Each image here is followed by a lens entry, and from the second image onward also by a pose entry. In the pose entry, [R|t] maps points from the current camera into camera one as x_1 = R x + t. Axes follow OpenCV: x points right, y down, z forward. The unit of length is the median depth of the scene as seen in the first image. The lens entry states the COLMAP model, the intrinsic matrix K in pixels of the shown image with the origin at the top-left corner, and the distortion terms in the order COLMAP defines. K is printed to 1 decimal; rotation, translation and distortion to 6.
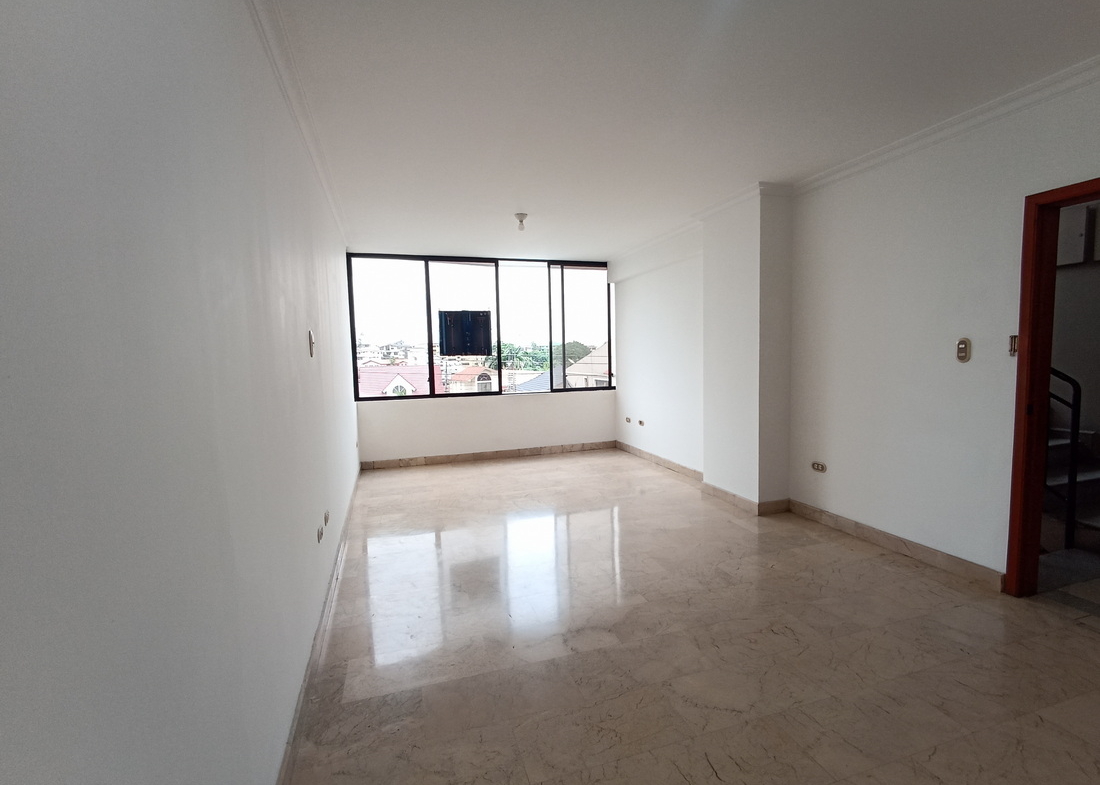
lens RADIAL K [[501.5, 0, 556.9], [0, 501.5, 394.4], [0, 0, 1]] dist [-0.002829, 0.000110]
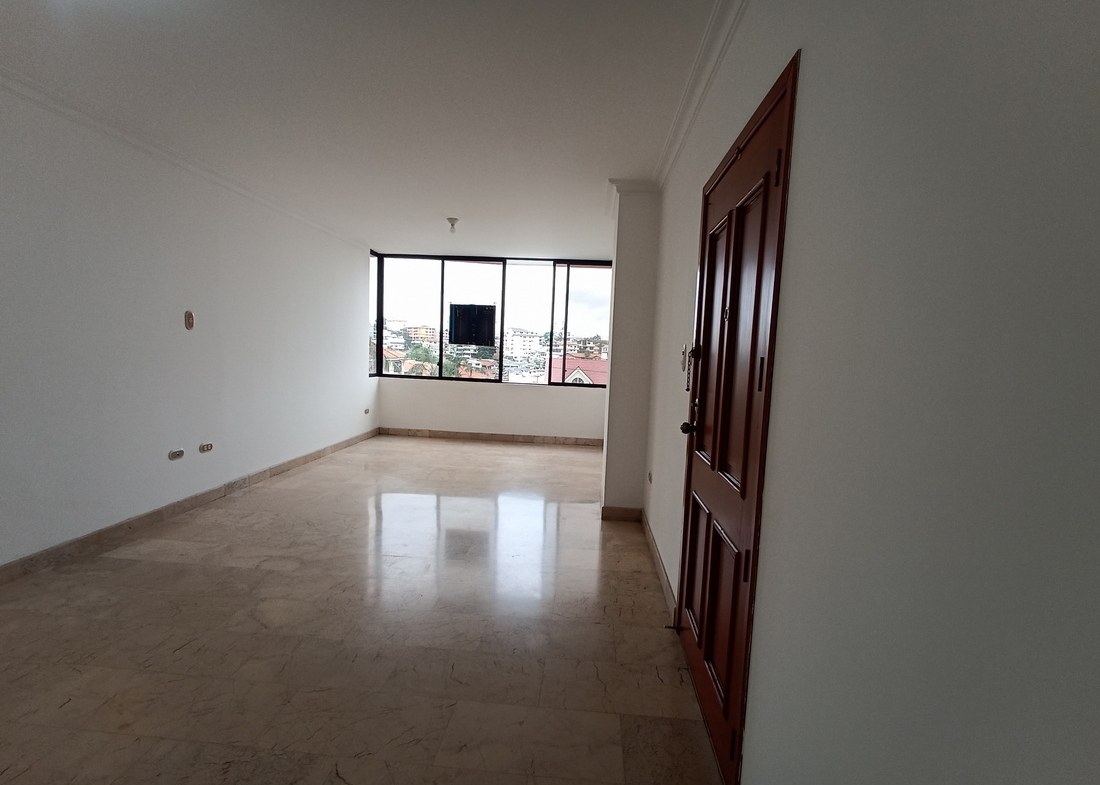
lens RADIAL K [[501.5, 0, 556.9], [0, 501.5, 394.4], [0, 0, 1]] dist [-0.002829, 0.000110]
pose [[0.925019, 0.095352, -0.367760, 0.414863], [-0.094354, 0.995323, 0.020739, -0.008495], [0.368017, 0.015515, 0.929690, 0.031827]]
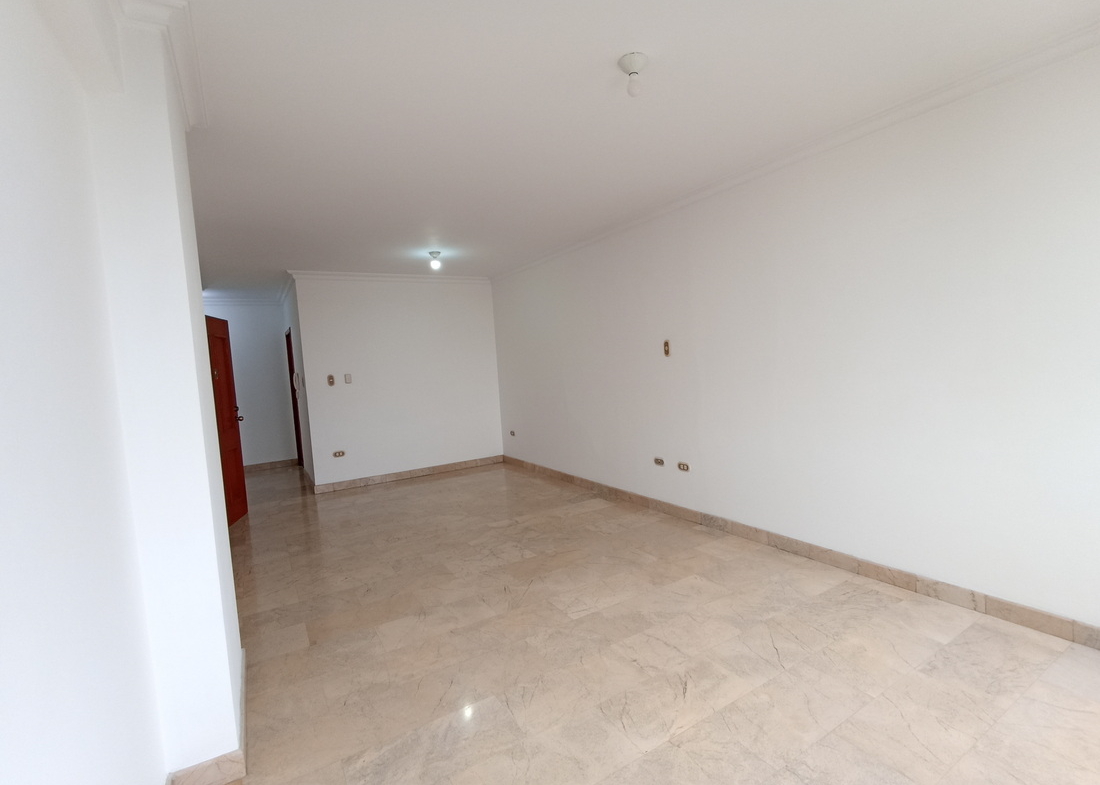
lens RADIAL K [[501.5, 0, 556.9], [0, 501.5, 394.4], [0, 0, 1]] dist [-0.002829, 0.000110]
pose [[-0.969117, 0.100925, -0.225003, 0.090042], [0.067520, 0.986145, 0.151520, -0.091184], [0.237178, 0.131648, -0.962505, 1.018483]]
